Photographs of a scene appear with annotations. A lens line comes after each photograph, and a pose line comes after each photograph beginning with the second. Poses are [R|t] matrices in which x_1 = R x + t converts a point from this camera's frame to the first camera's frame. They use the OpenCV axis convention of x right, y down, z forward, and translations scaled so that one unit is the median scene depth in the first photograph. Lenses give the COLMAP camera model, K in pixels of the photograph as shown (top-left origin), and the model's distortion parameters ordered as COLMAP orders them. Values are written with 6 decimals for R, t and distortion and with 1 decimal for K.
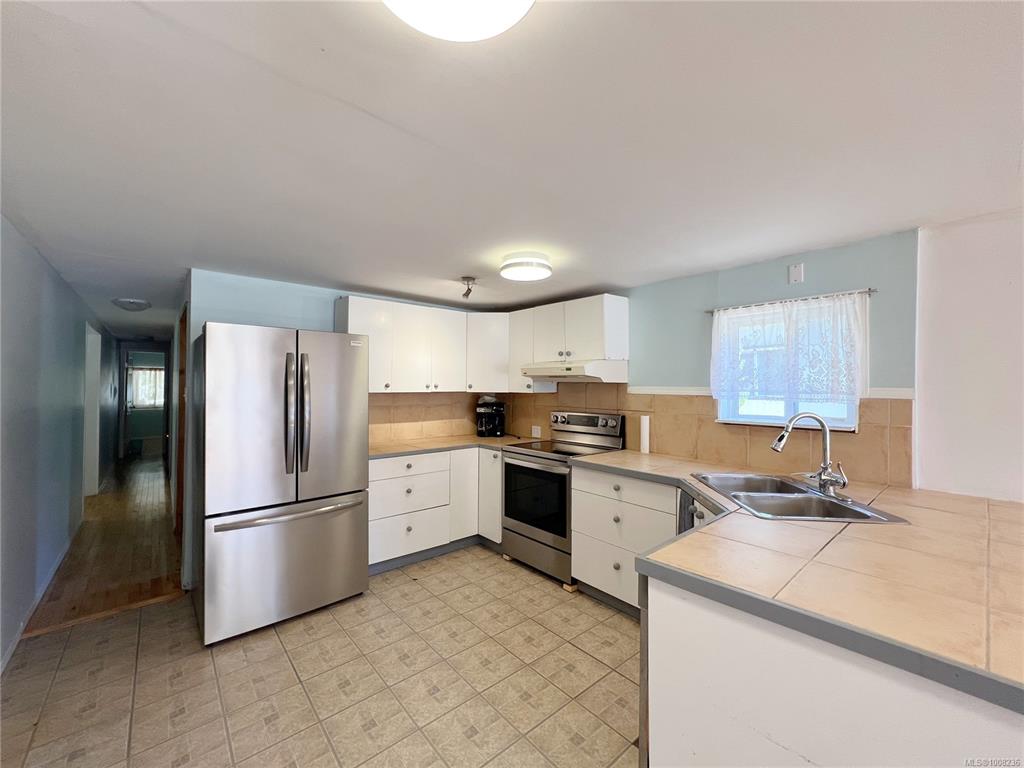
lens RADIAL K [[412.4, 0, 506.2], [0, 412.4, 379.6], [0, 0, 1]] dist [-0.002299, -0.000182]
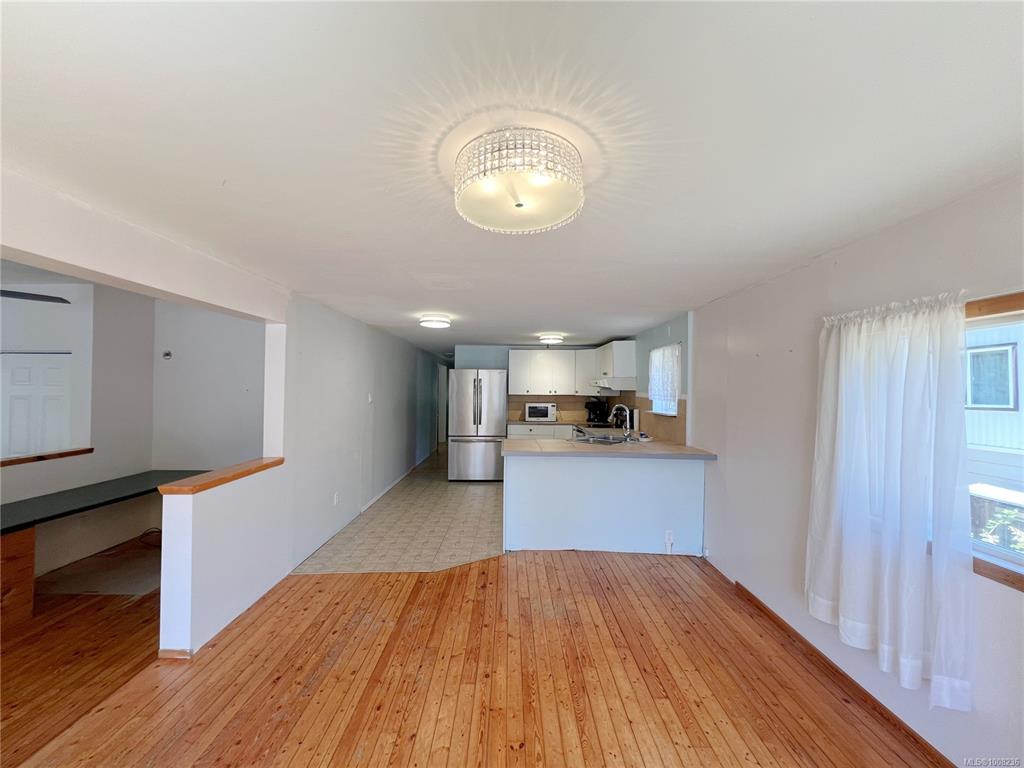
lens RADIAL K [[408.0, 0, 509.7], [0, 408.0, 382.8], [0, 0, 1]] dist [0.001450, -0.000812]
pose [[0.766069, -0.006800, -0.642723, 1.066983], [0.002159, 0.999966, -0.008006, -0.012547], [0.642755, 0.004746, 0.766057, -0.680788]]
